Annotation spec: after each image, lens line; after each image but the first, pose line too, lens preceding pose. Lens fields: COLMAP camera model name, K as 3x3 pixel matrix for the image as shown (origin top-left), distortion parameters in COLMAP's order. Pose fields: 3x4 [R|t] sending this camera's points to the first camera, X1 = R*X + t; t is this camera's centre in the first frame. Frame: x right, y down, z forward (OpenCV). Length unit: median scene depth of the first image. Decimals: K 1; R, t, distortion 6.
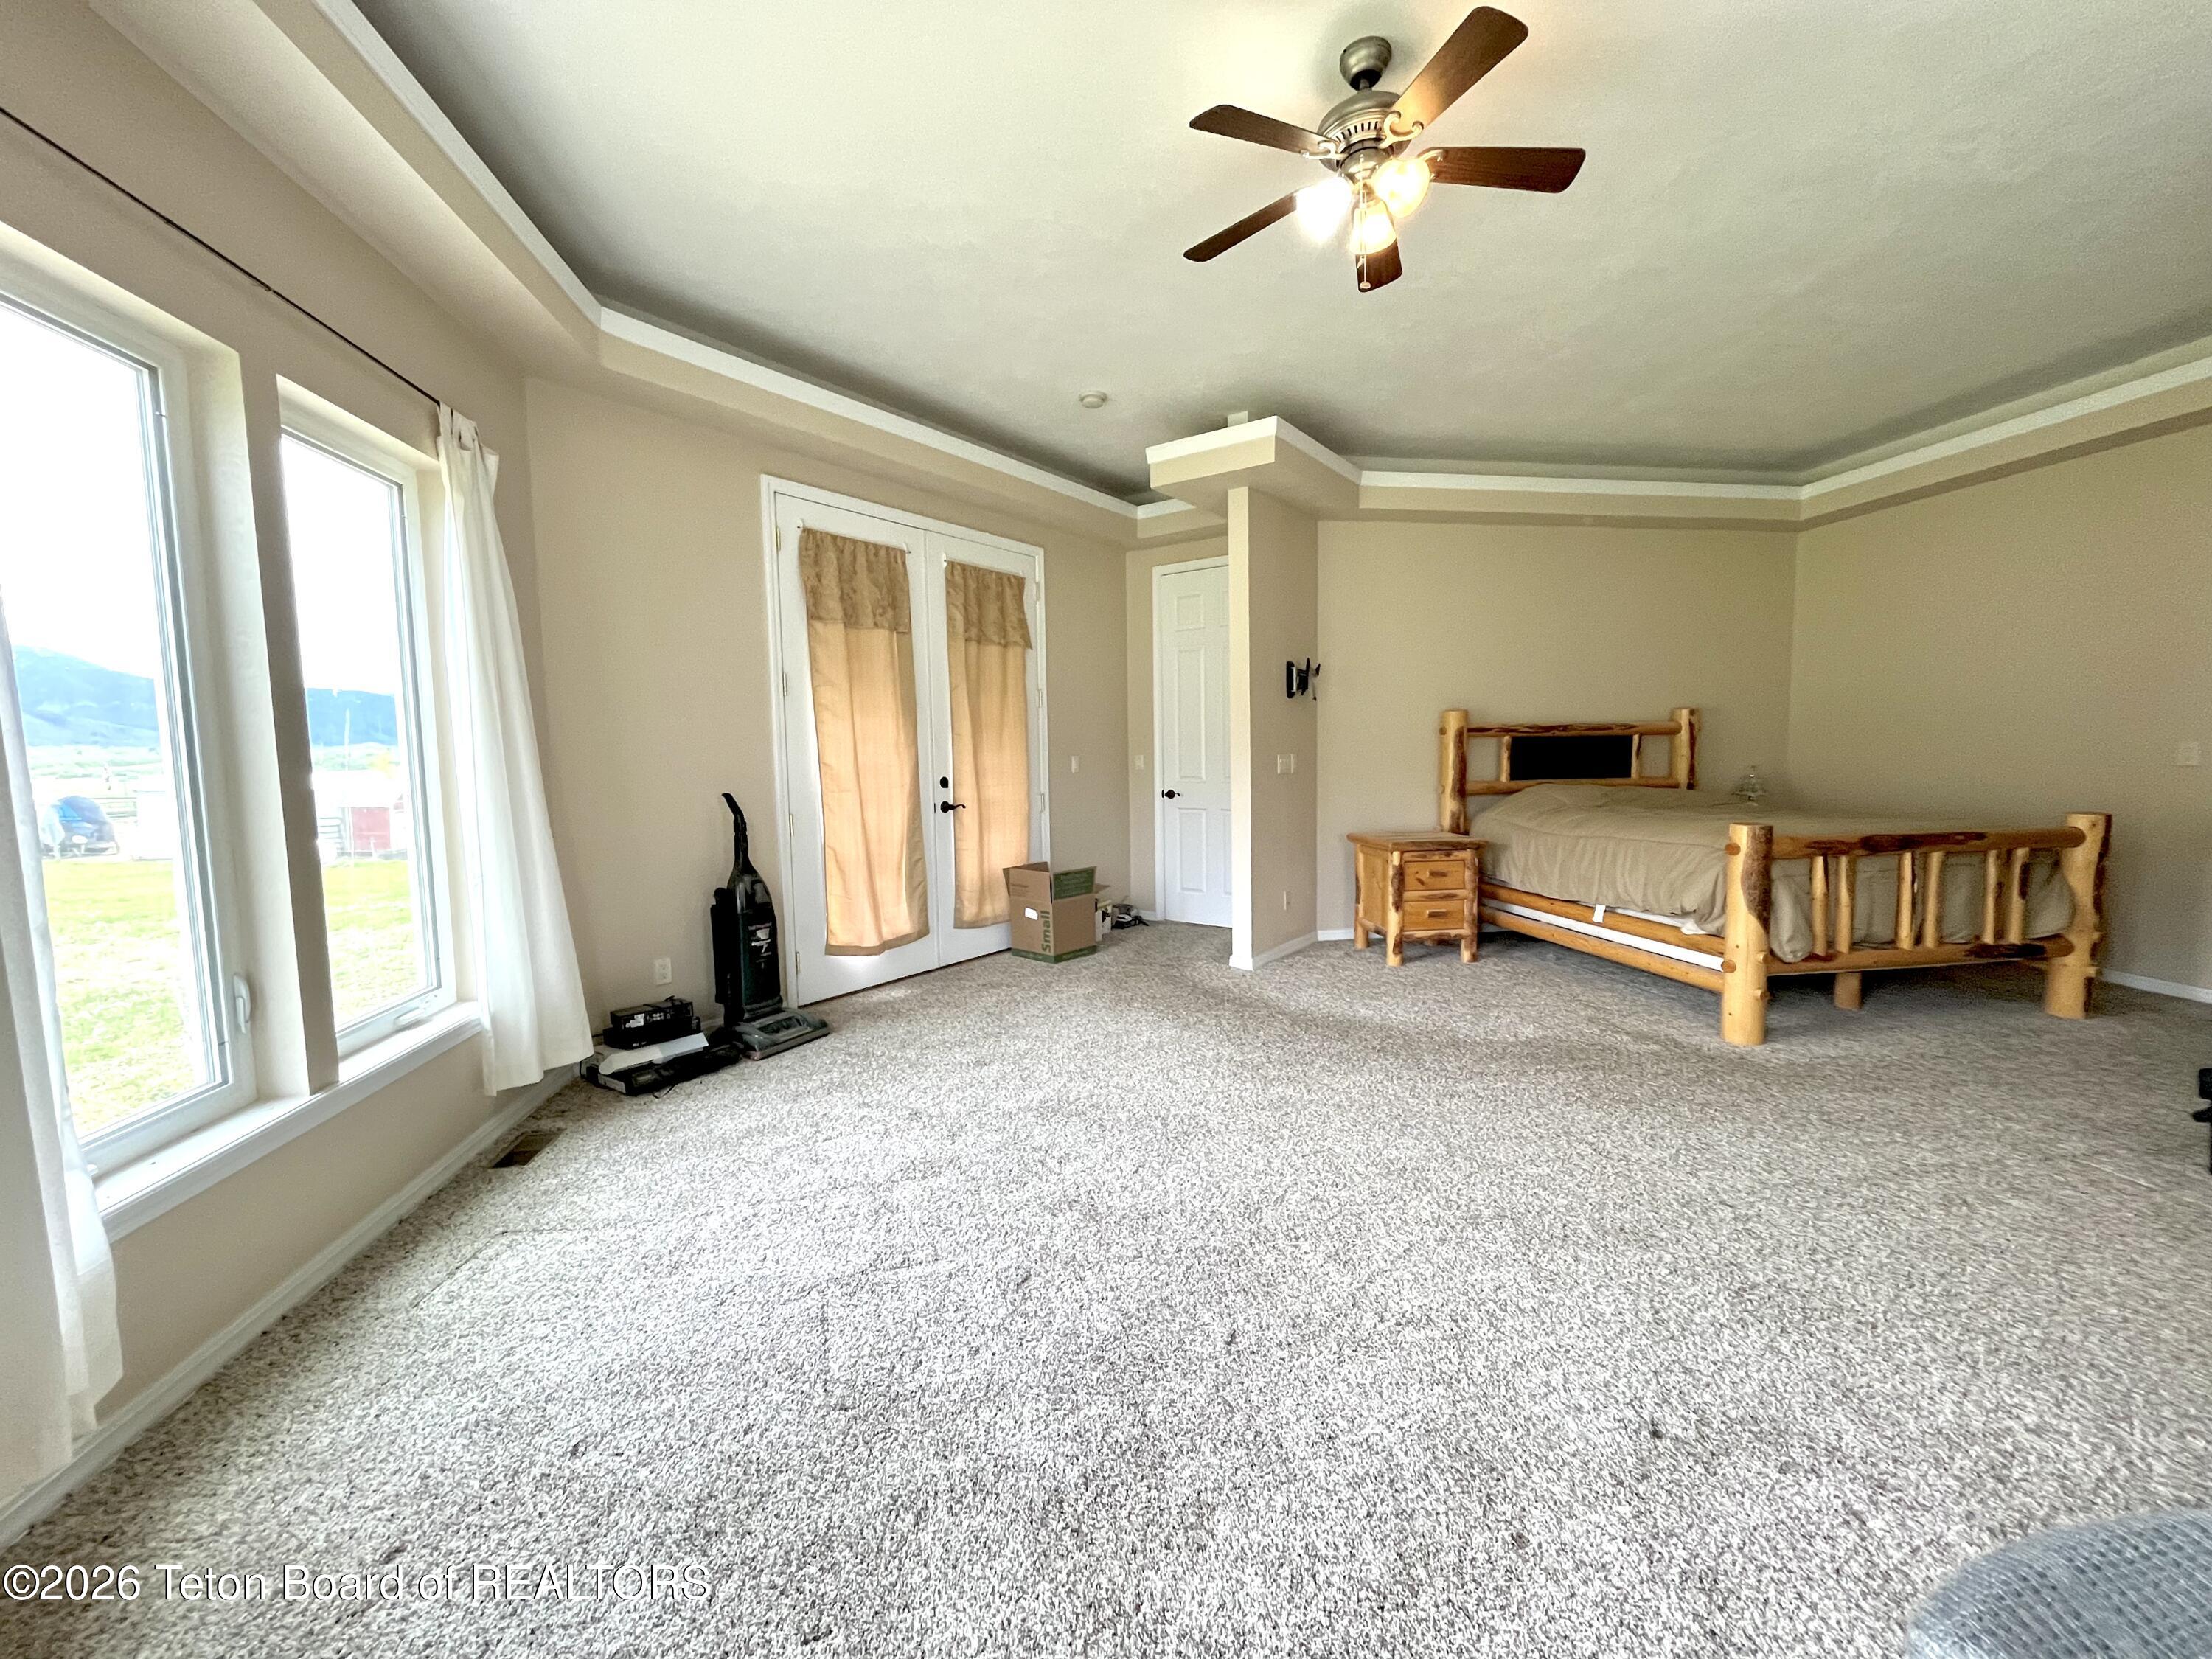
lens RADIAL K [[918.4, 0, 1146.4], [0, 918.4, 831.0], [0, 0, 1]] dist [-0.004131, 0.000593]
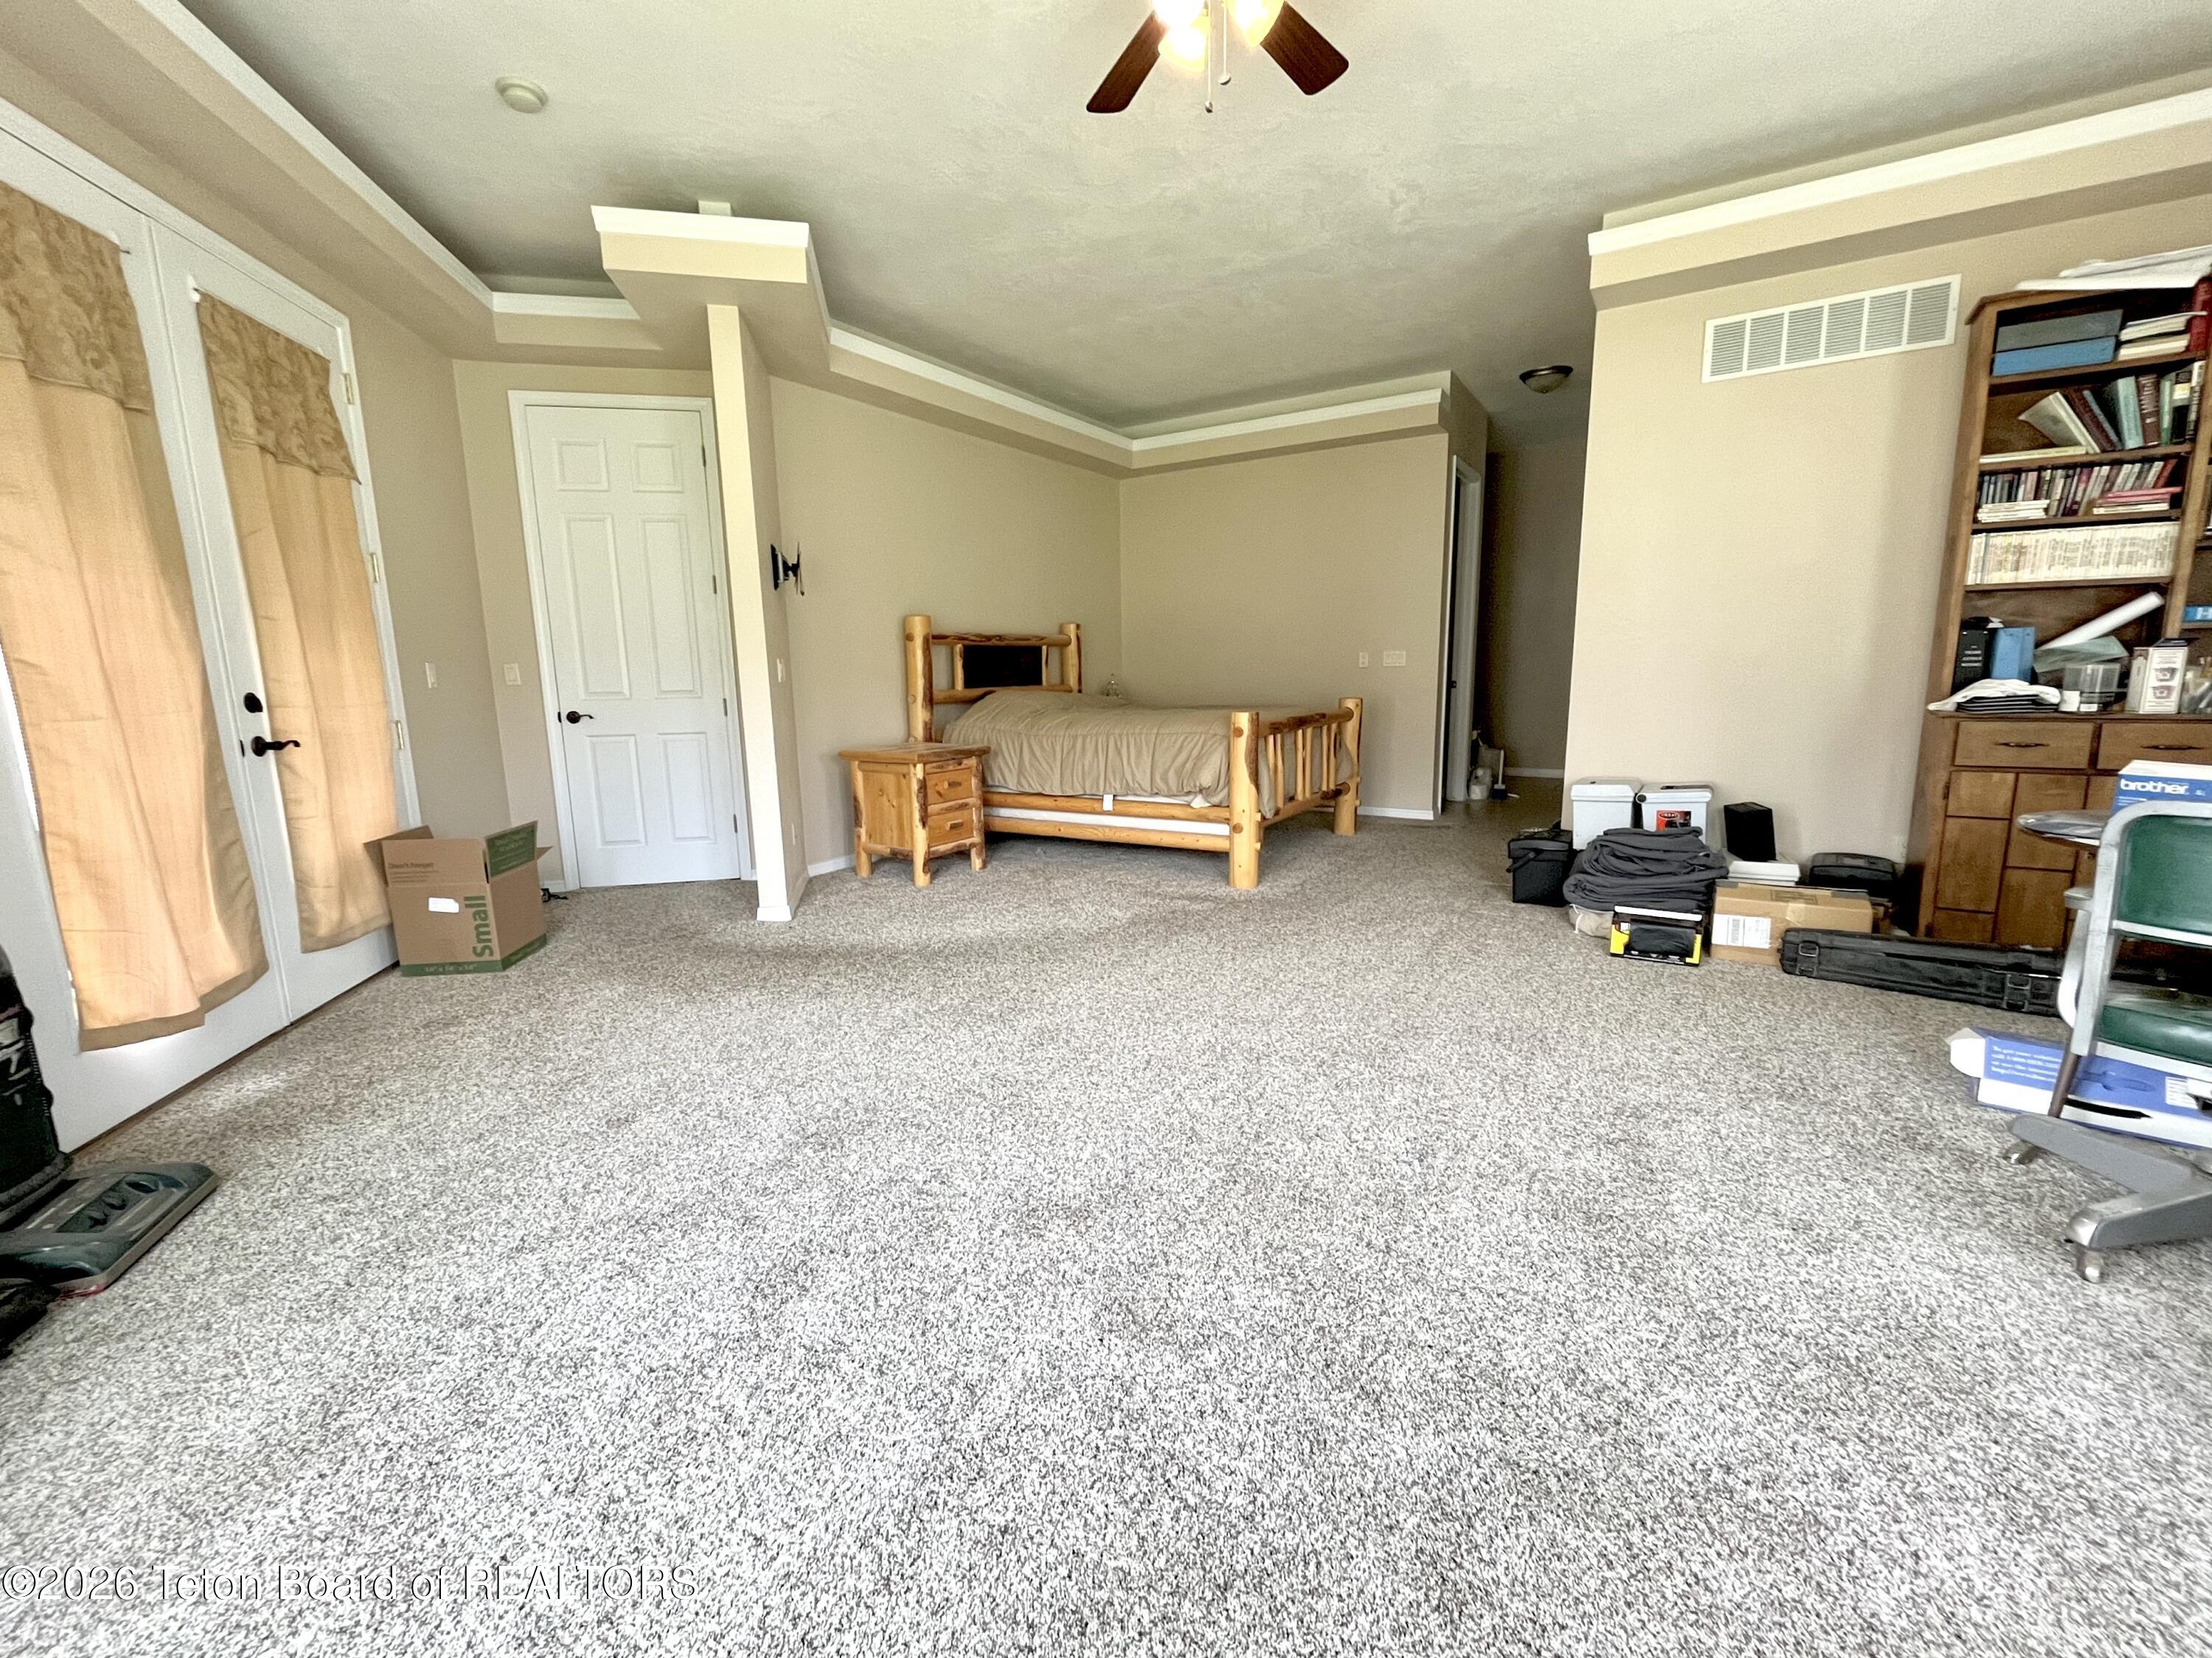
lens RADIAL K [[918.3, 0, 1107.0], [0, 918.3, 829.1], [0, 0, 1]] dist [-0.004131, 0.000593]
pose [[0.662802, -0.128569, 0.737675, -0.303071], [0.075051, 0.991595, 0.105392, 0.004220], [-0.745024, -0.014491, 0.666880, 0.237171]]
